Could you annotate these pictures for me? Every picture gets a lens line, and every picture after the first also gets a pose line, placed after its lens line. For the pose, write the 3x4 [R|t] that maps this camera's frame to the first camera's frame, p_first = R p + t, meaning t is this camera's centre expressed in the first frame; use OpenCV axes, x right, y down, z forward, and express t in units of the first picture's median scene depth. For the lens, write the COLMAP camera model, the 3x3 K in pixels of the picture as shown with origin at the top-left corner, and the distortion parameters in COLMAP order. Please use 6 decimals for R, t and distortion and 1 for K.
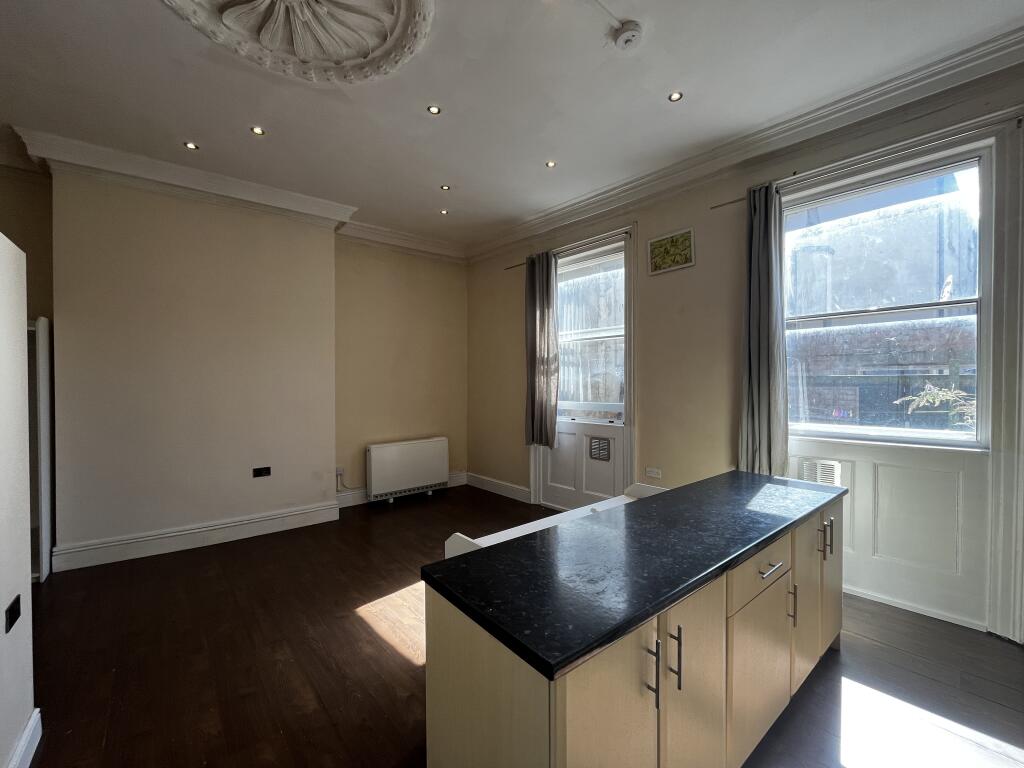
lens RADIAL K [[413.3, 0, 506.3], [0, 413.3, 386.8], [0, 0, 1]] dist [-0.000527, -0.000083]
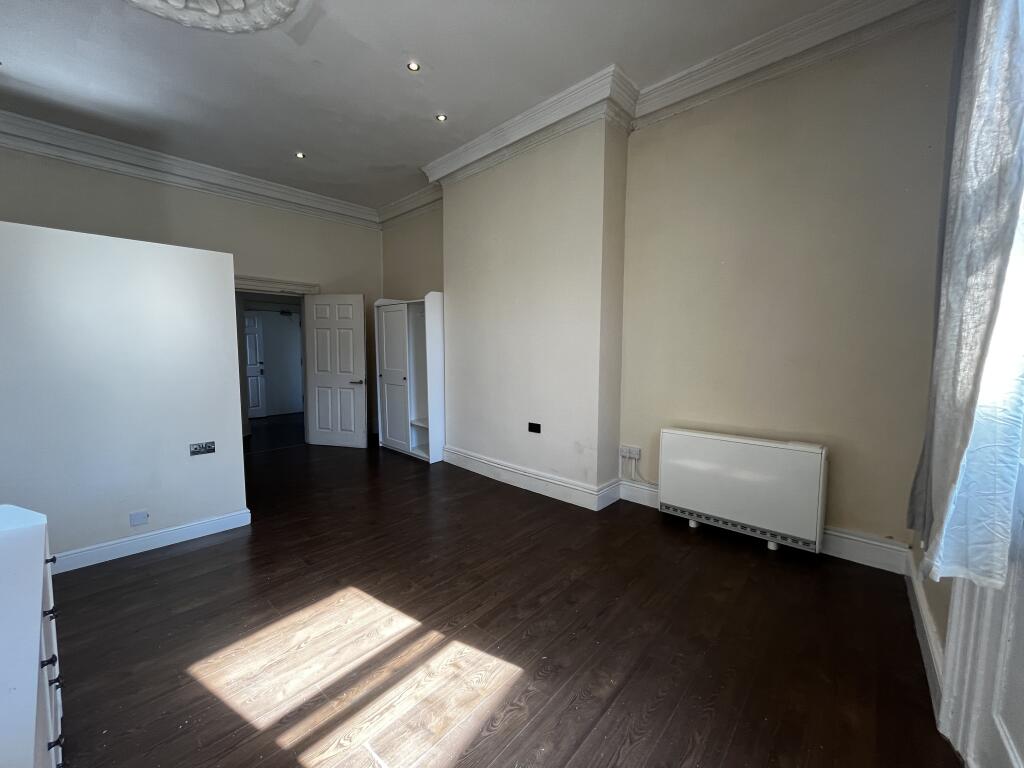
lens RADIAL K [[413.3, 0, 506.3], [0, 413.3, 386.8], [0, 0, 1]] dist [-0.000527, -0.000083]
pose [[0.167753, 0.096580, -0.981087, 0.320298], [-0.019773, 0.995319, 0.094600, 0.020885], [0.985631, 0.003529, 0.168878, 0.749591]]
